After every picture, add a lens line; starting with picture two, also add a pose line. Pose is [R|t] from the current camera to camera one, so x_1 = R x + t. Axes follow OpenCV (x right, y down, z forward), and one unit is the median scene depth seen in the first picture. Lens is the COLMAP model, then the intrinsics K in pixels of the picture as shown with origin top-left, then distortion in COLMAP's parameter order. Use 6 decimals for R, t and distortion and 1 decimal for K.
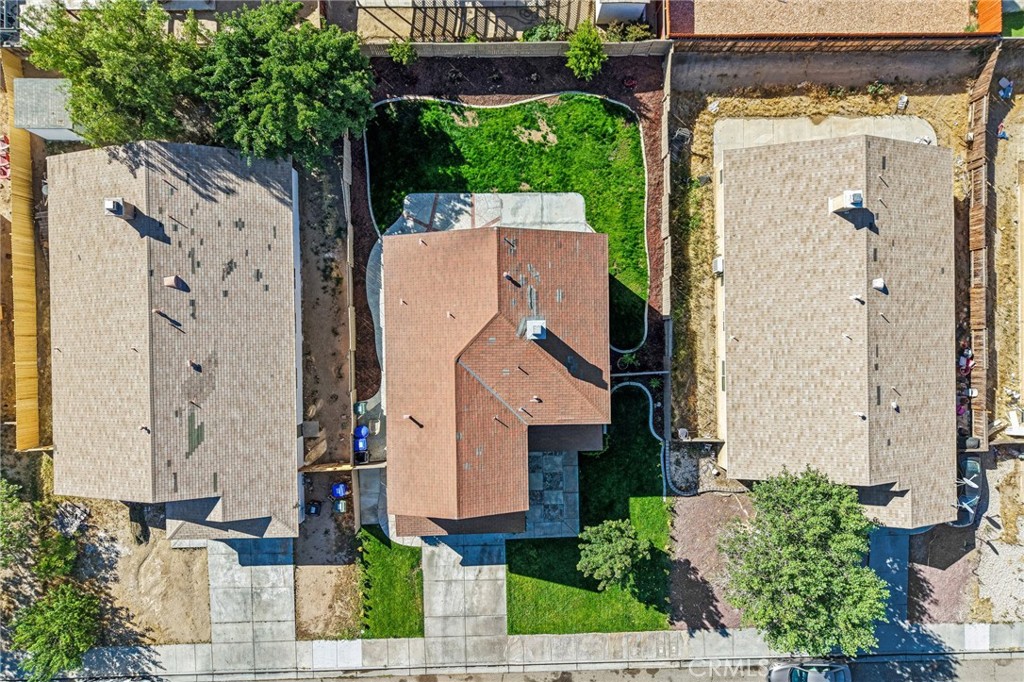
lens RADIAL K [[691.2, 0, 507.3], [0, 691.2, 336.8], [0, 0, 1]] dist [0.024565, -0.003107]
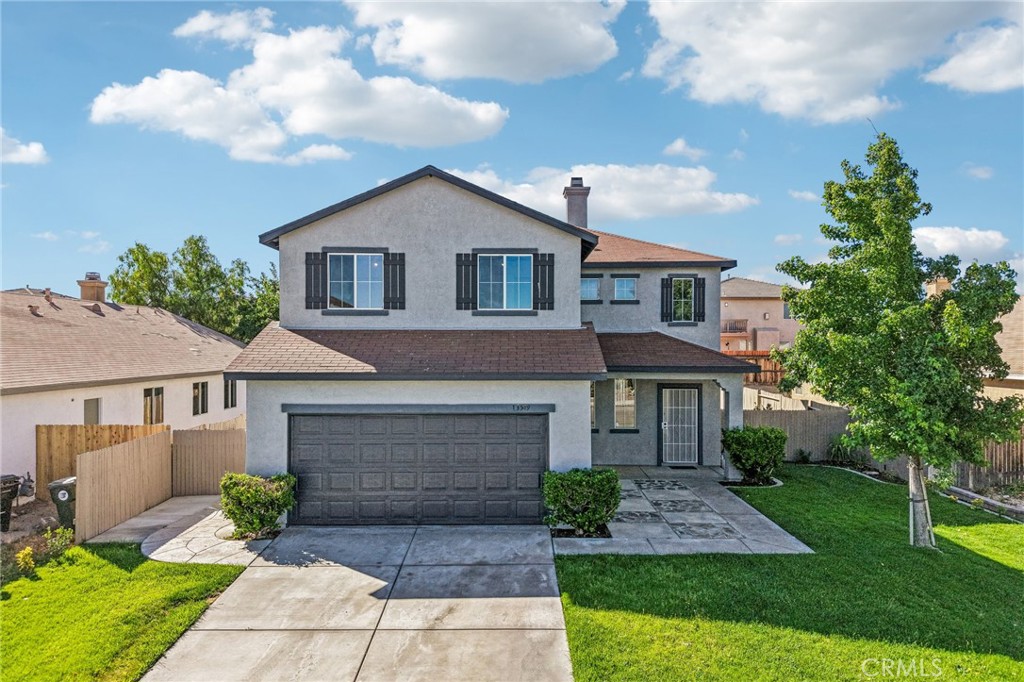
lens RADIAL K [[720.9, 0, 512.0], [0, 720.9, 341.0], [0, 0, 1]] dist [0.039477, -0.000654]
pose [[0.999626, -0.017444, -0.021060, -0.012011], [-0.021451, -0.022546, -0.999516, 0.583977], [0.016960, 0.999594, -0.022912, 0.914926]]
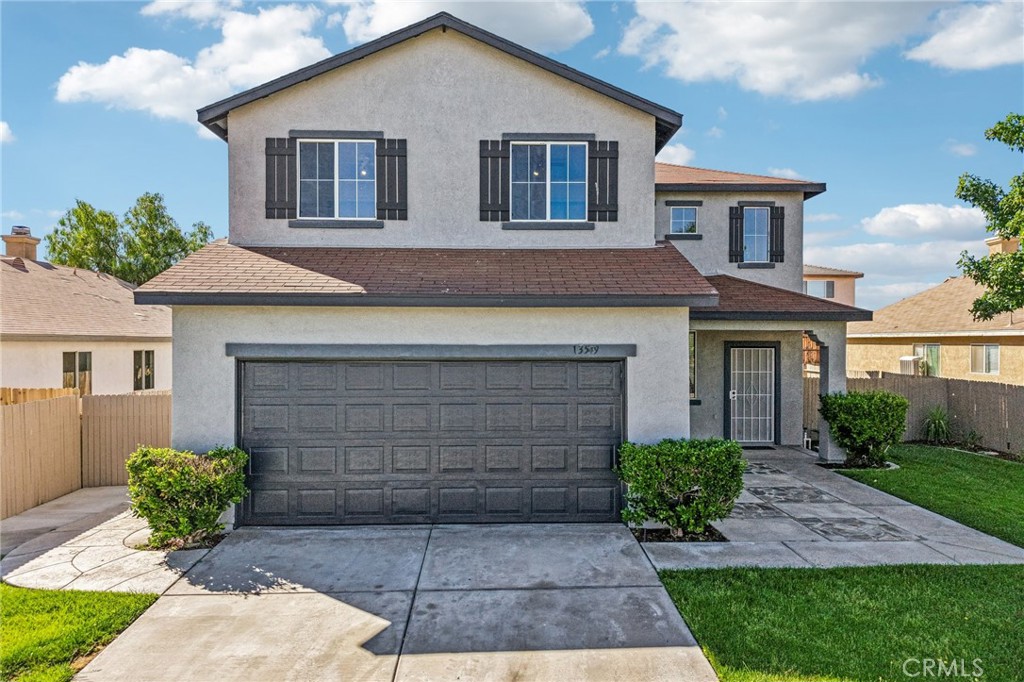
lens RADIAL K [[702.2, 0, 507.8], [0, 702.2, 348.6], [0, 0, 1]] dist [0.021654, 0.000212]
pose [[0.999794, -0.018655, 0.008026, -0.040826], [0.007771, -0.013706, -0.999876, 0.470066], [0.018763, 0.999732, -0.013558, 0.939983]]
